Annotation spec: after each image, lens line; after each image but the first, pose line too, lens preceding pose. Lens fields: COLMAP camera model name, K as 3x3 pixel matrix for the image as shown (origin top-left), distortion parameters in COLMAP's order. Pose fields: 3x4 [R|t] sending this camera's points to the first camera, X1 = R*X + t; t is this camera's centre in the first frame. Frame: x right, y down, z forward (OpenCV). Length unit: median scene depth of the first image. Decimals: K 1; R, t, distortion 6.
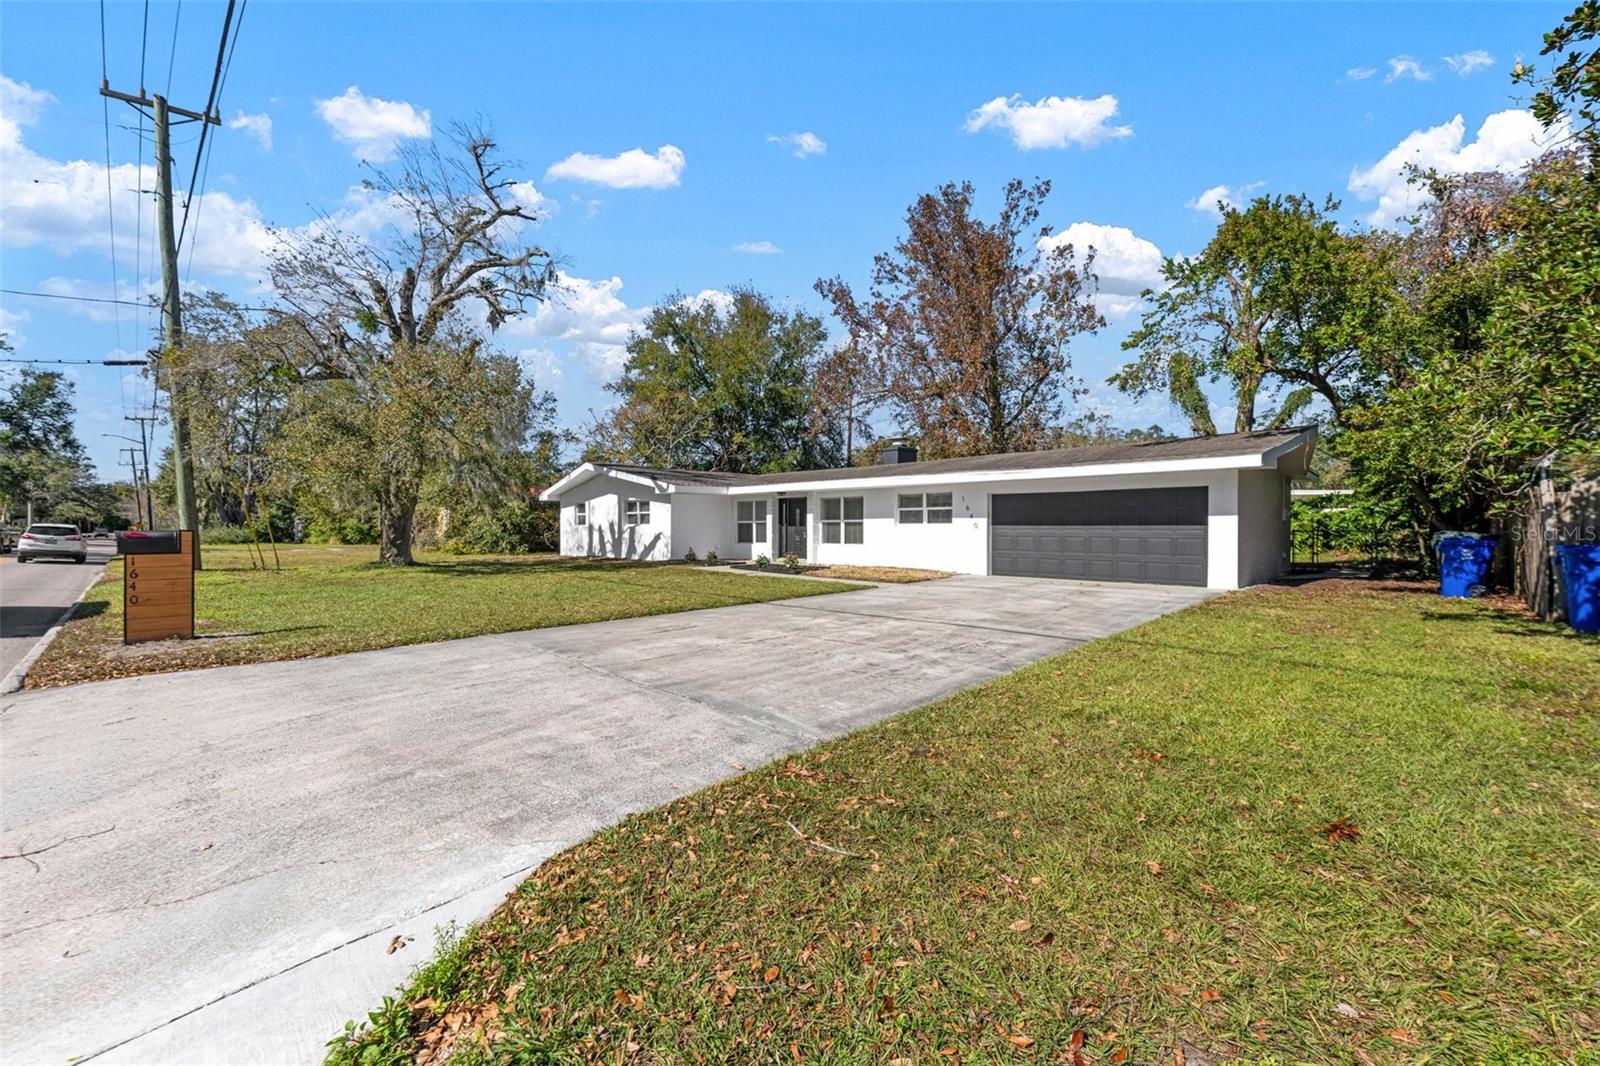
lens RADIAL K [[638.8, 0, 791.2], [0, 638.8, 535.6], [0, 0, 1]] dist [0.009095, -0.005697]
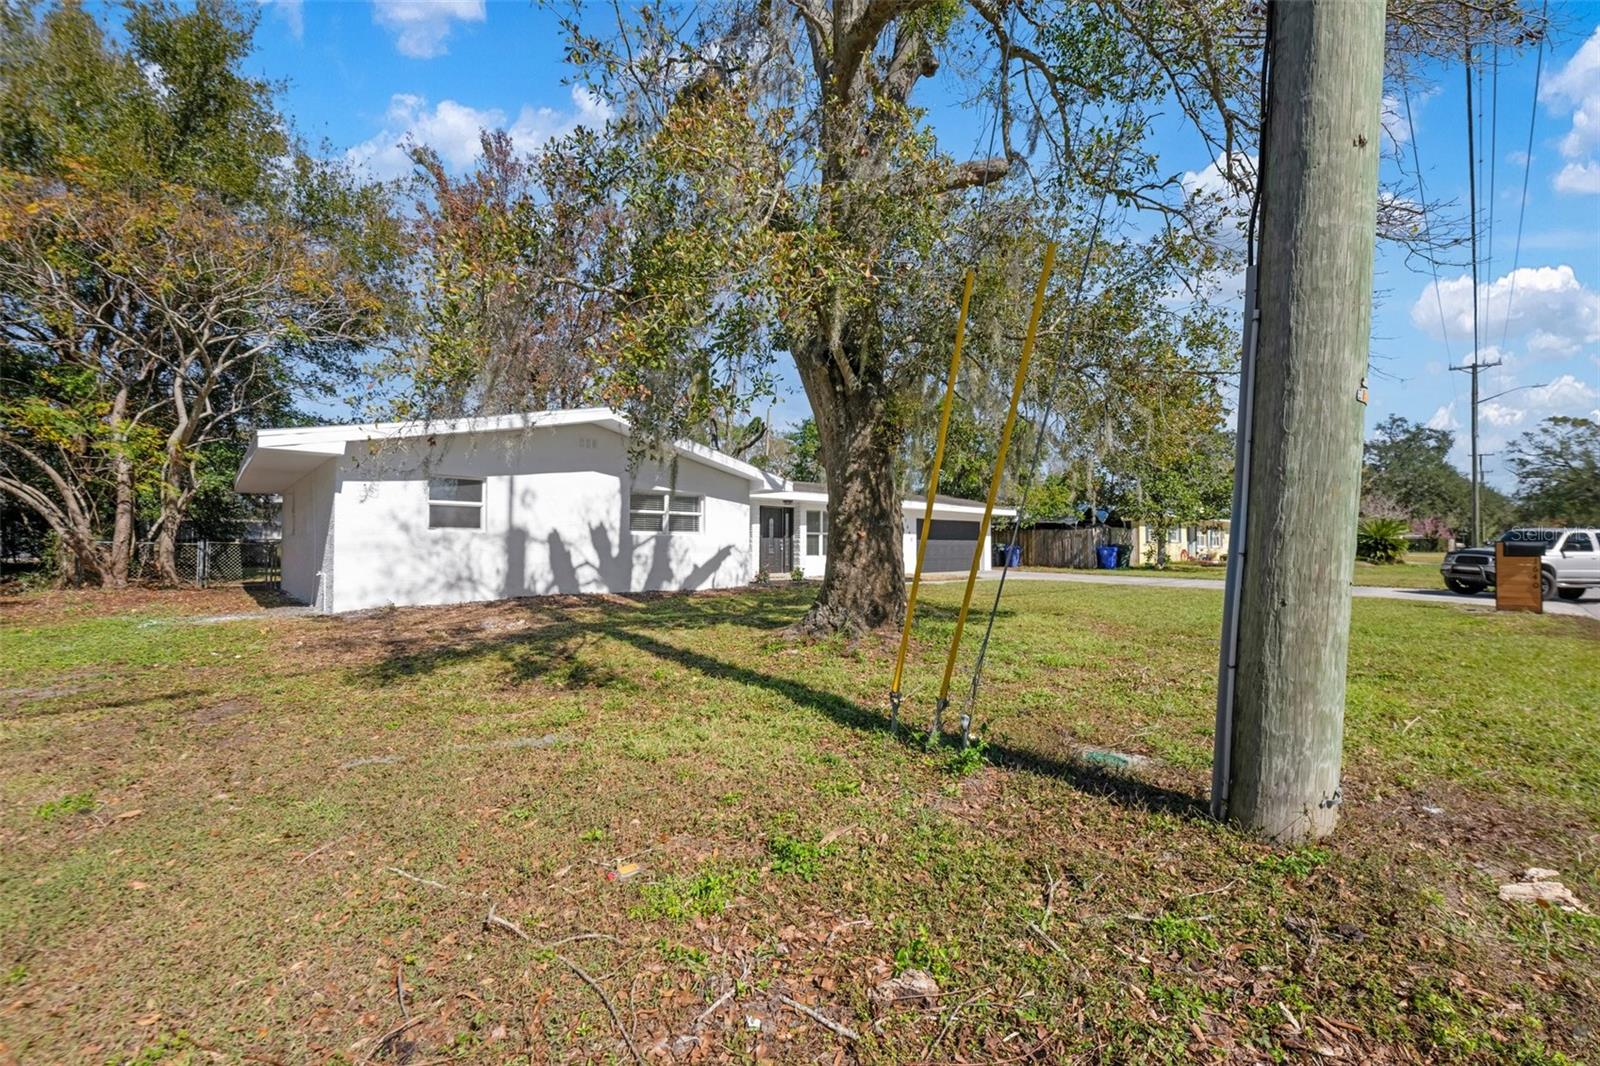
lens RADIAL K [[638.8, 0, 801.6], [0, 638.8, 533.9], [0, 0, 1]] dist [0.009095, -0.005697]
pose [[0.044051, 0.005714, 0.999013, -0.891242], [-0.002880, 0.999980, -0.005593, -0.013725], [-0.999025, -0.002630, 0.044067, 0.908644]]
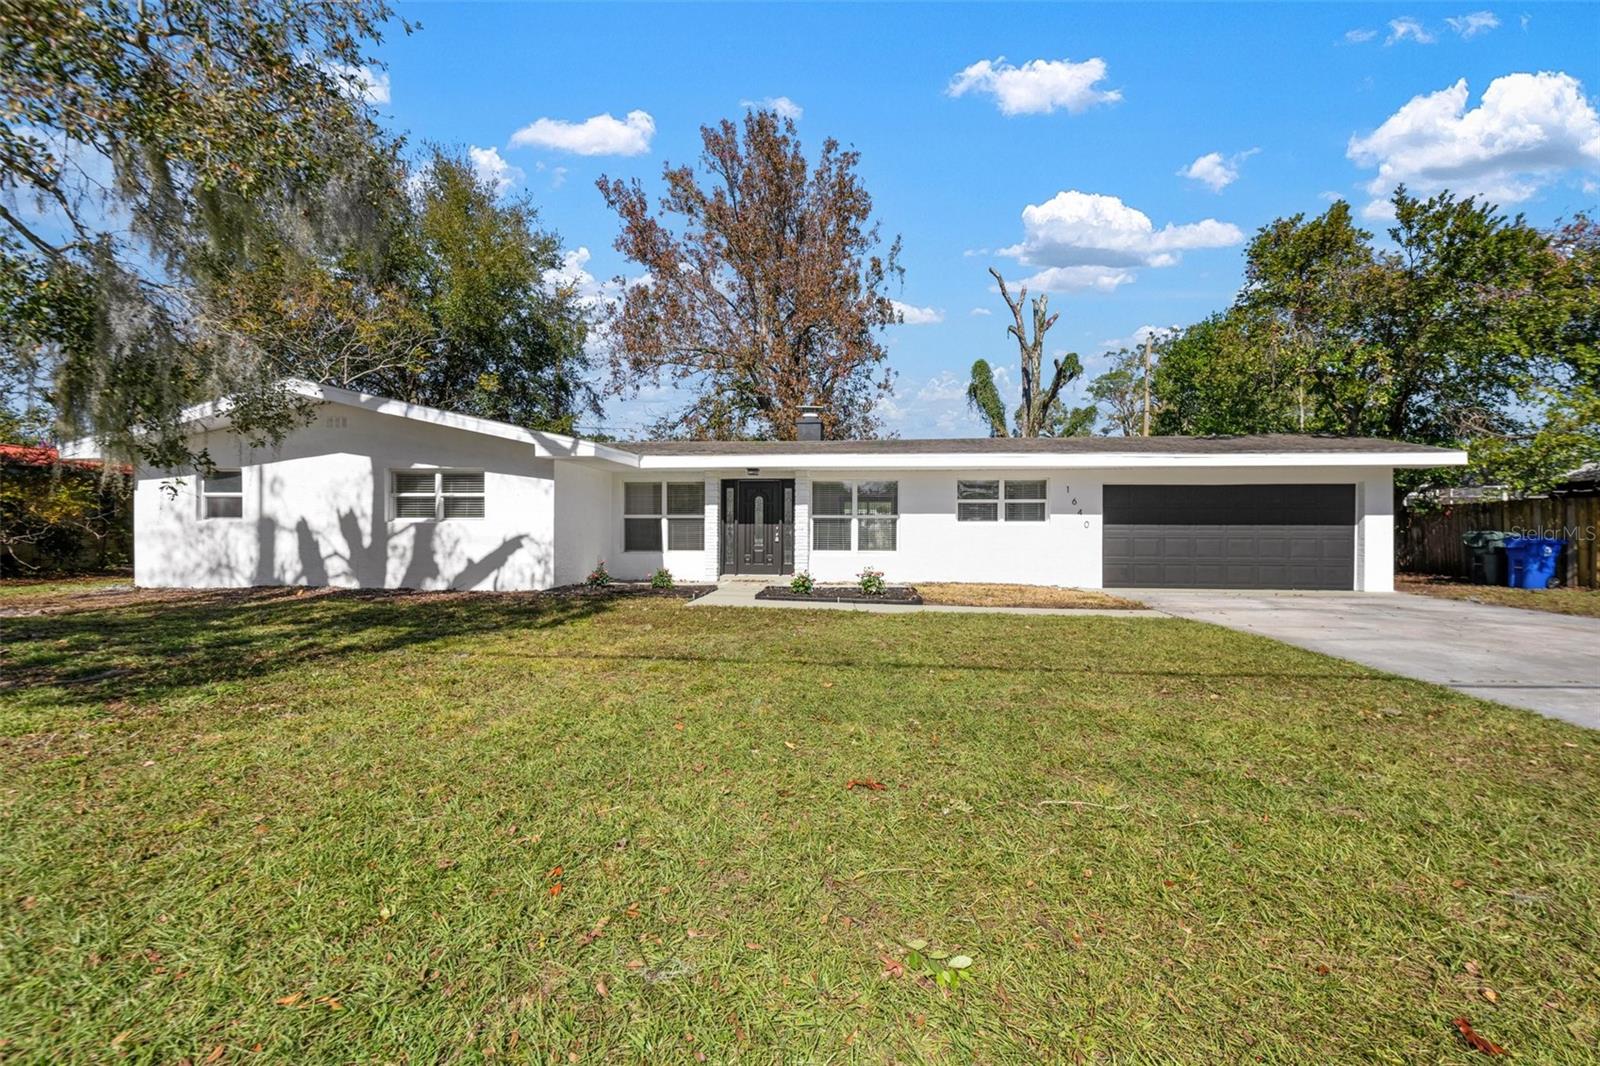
lens RADIAL K [[638.8, 0, 794.5], [0, 638.8, 528.1], [0, 0, 1]] dist [0.009095, -0.005697]
pose [[0.774144, 0.000419, 0.633009, -0.364587], [0.004323, 0.999973, -0.005948, -0.006323], [-0.632994, 0.007341, 0.774122, 0.475888]]
